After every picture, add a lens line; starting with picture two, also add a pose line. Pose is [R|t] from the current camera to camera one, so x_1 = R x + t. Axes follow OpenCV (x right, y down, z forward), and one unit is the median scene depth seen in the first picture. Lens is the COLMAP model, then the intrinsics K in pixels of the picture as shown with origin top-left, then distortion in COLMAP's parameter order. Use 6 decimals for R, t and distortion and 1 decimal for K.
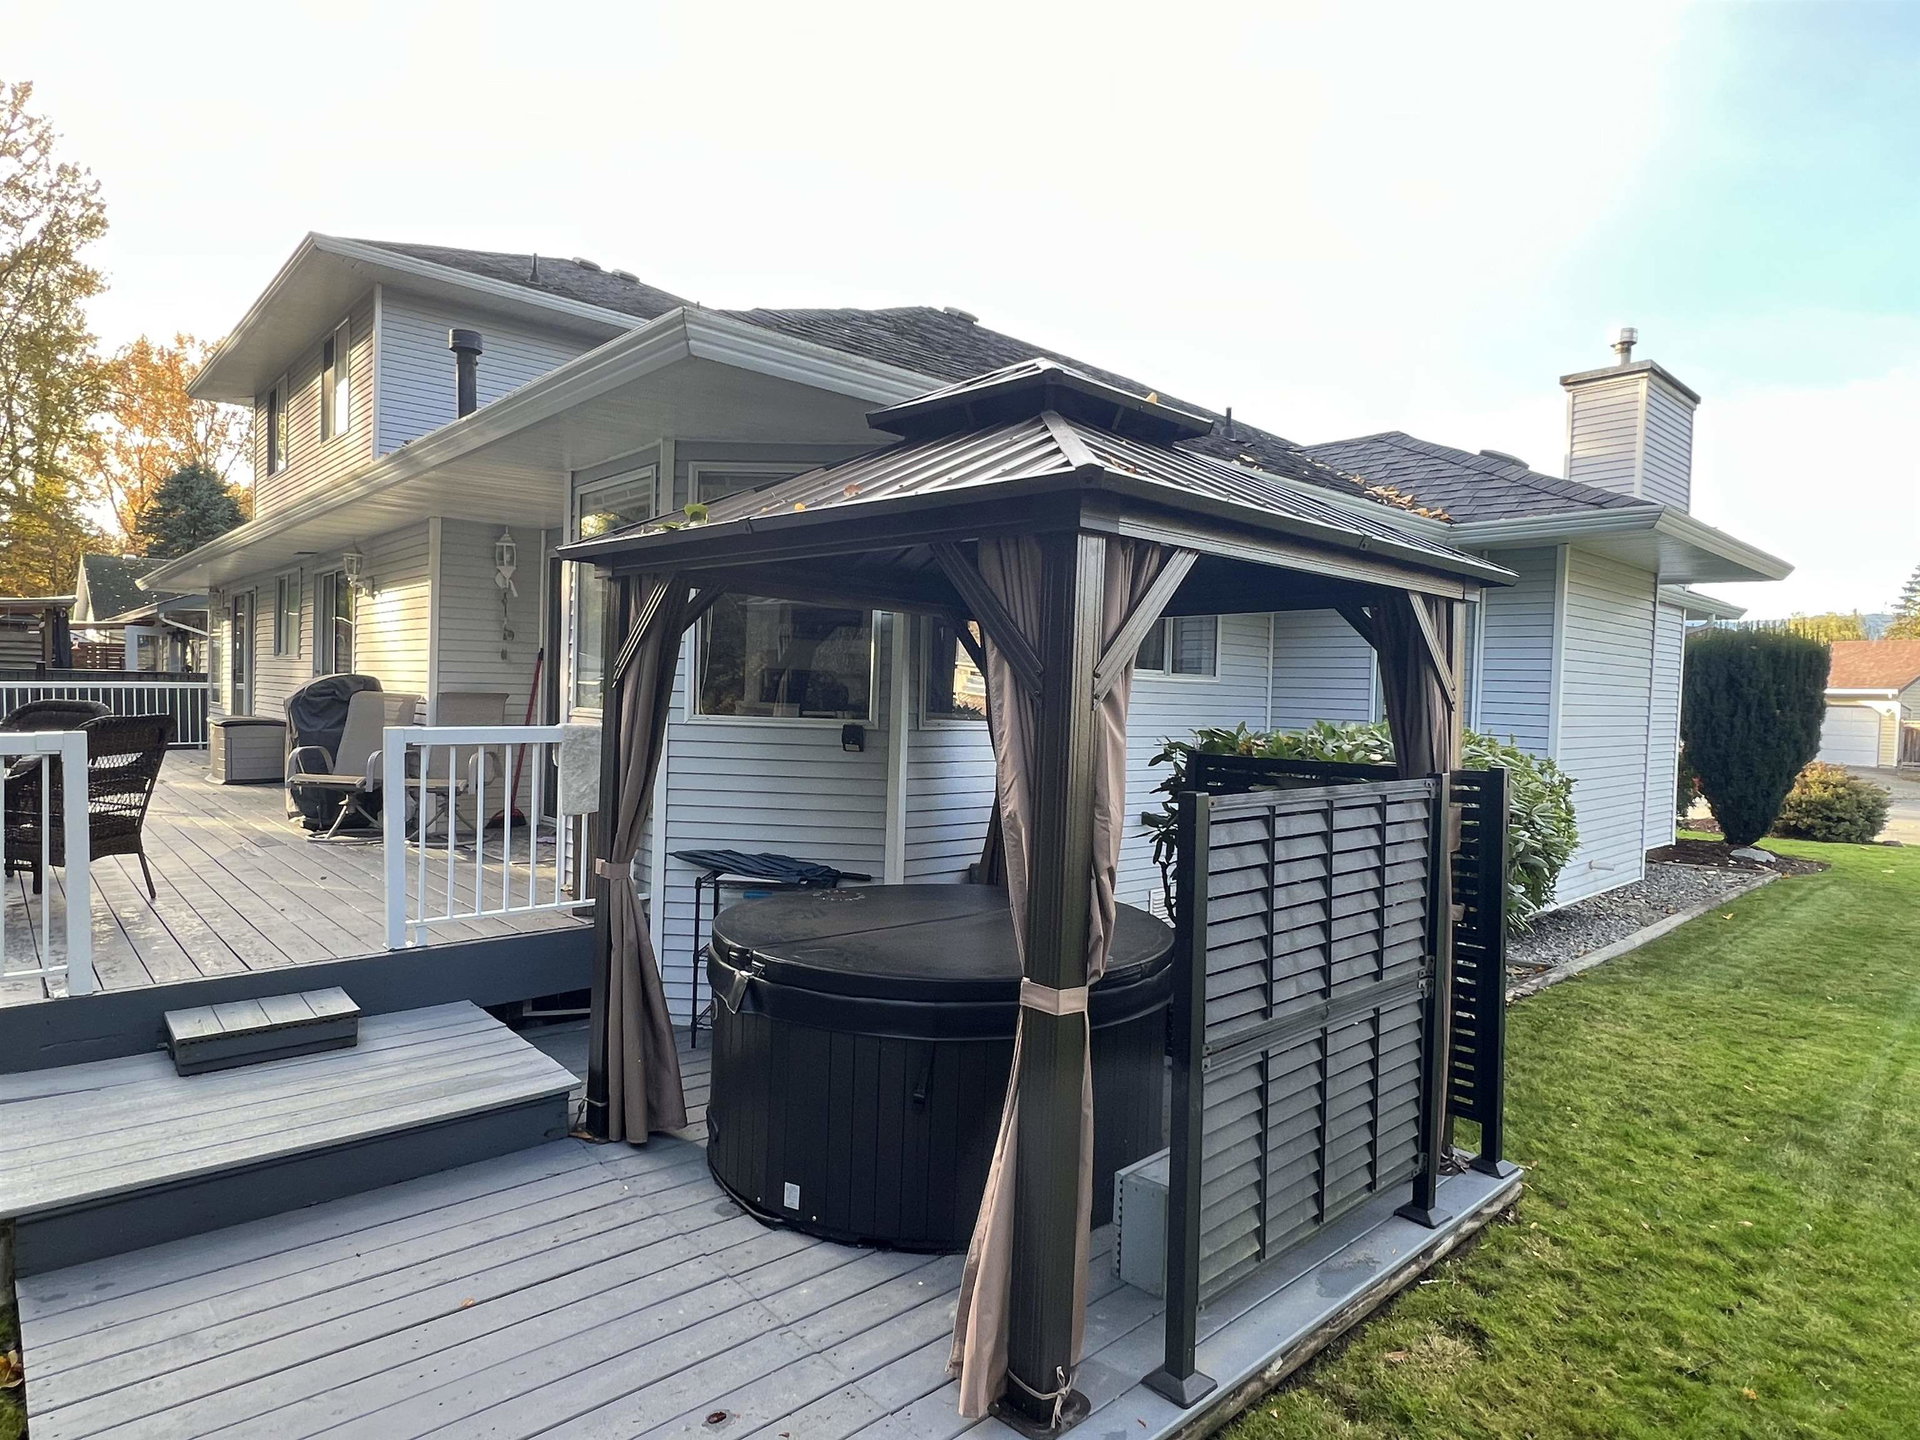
lens RADIAL K [[1077.6, 0, 959.0], [0, 1077.6, 722.6], [0, 0, 1]] dist [0.000143, -0.000274]
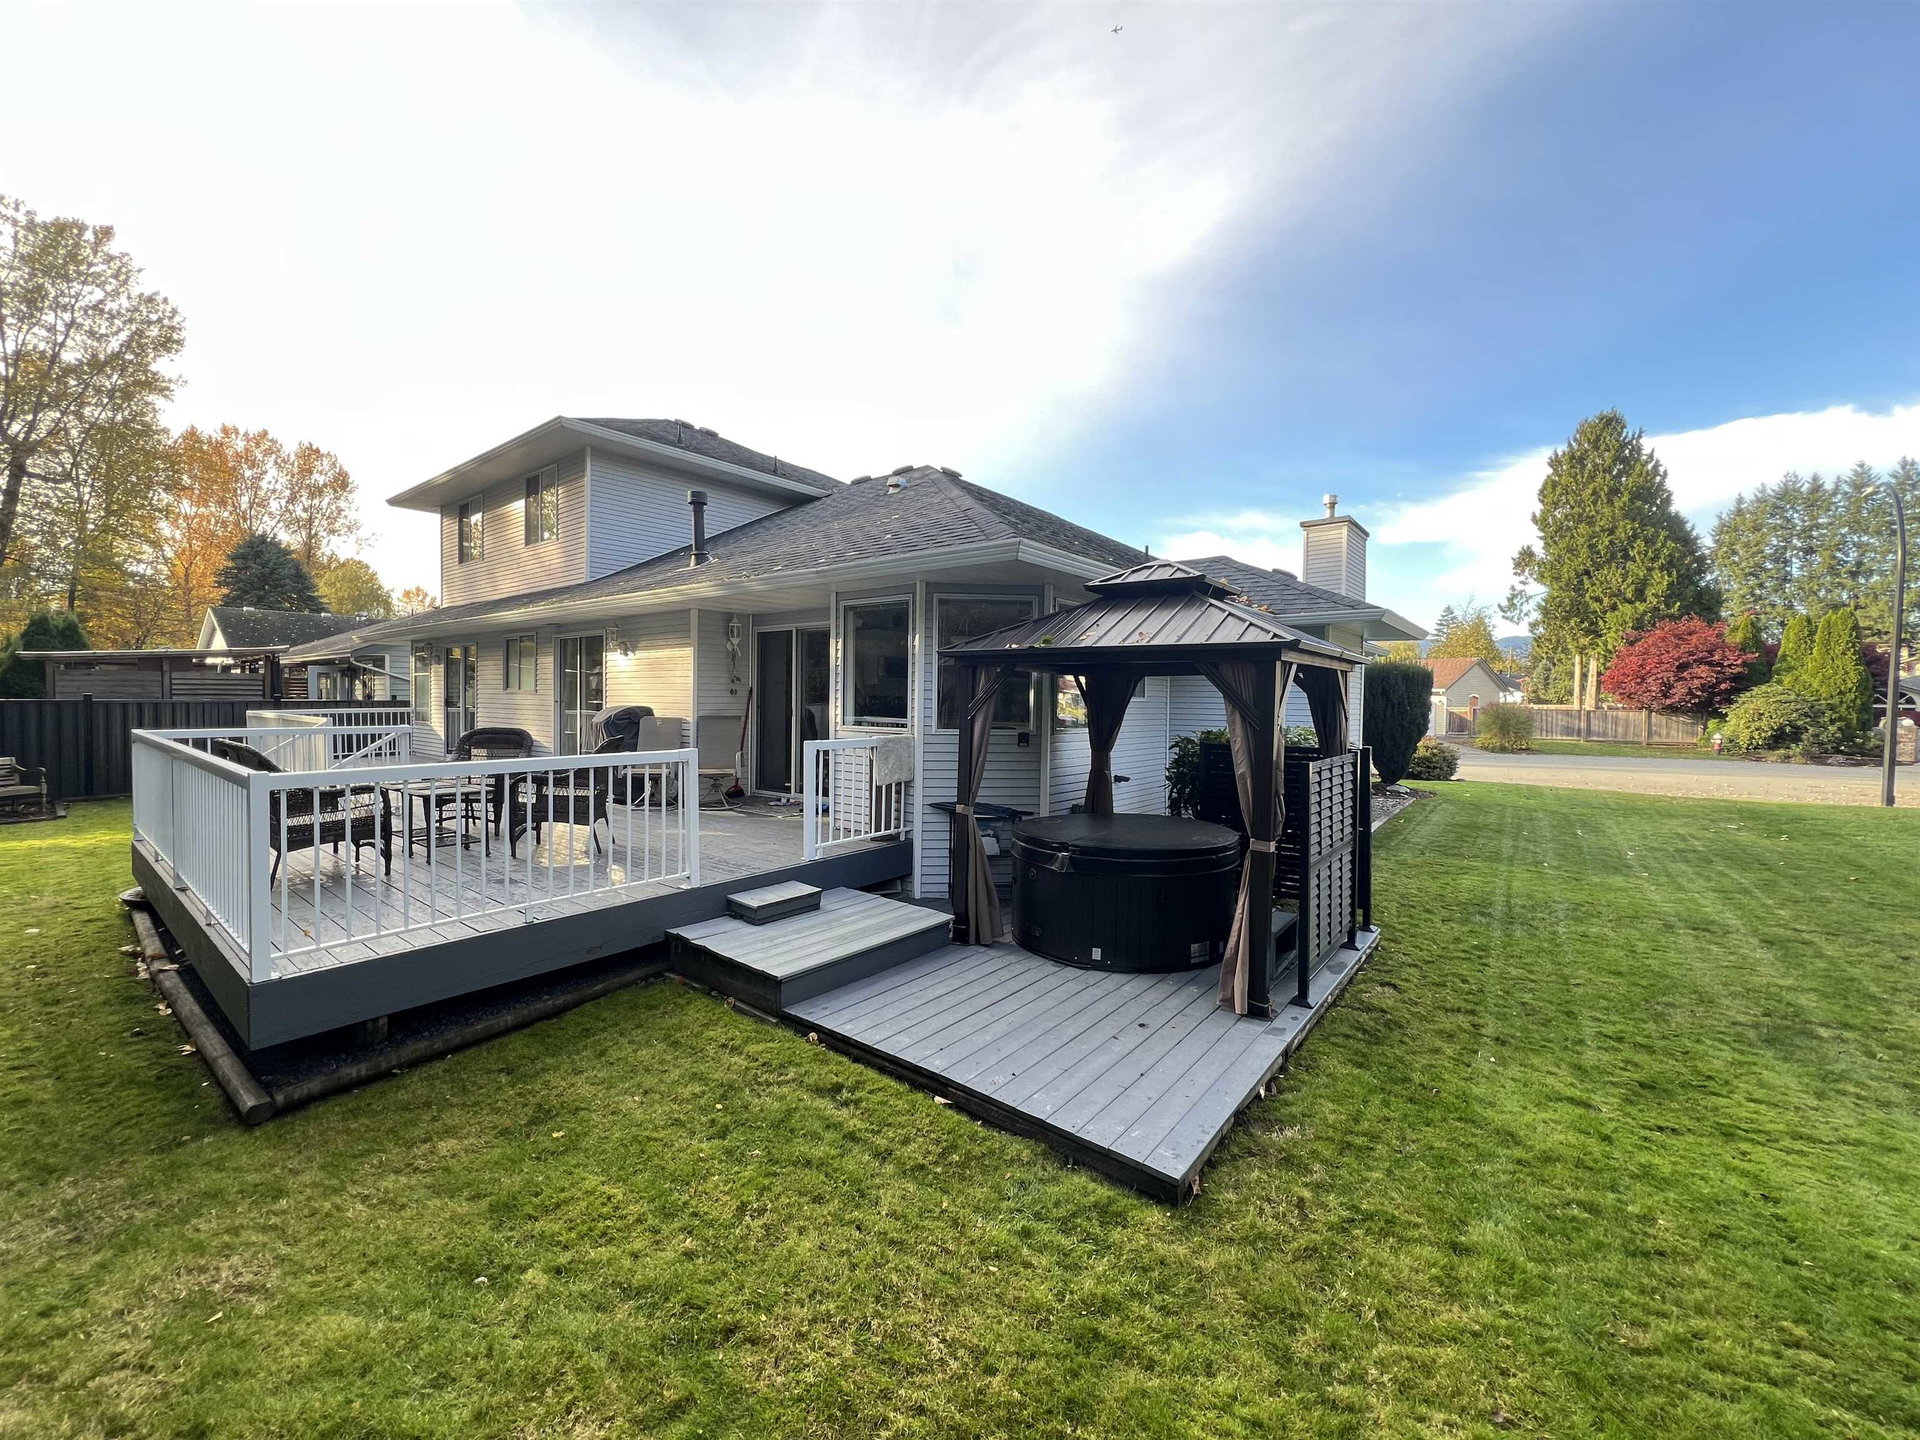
lens RADIAL K [[763.7, 0, 958.5], [0, 763.7, 711.0], [0, 0, 1]] dist [-0.001084, 0.000099]
pose [[0.986820, -0.020017, 0.160577, -0.298142], [0.021504, 0.999740, -0.007530, -0.019470], [-0.160385, 0.010884, 0.986995, -0.213216]]
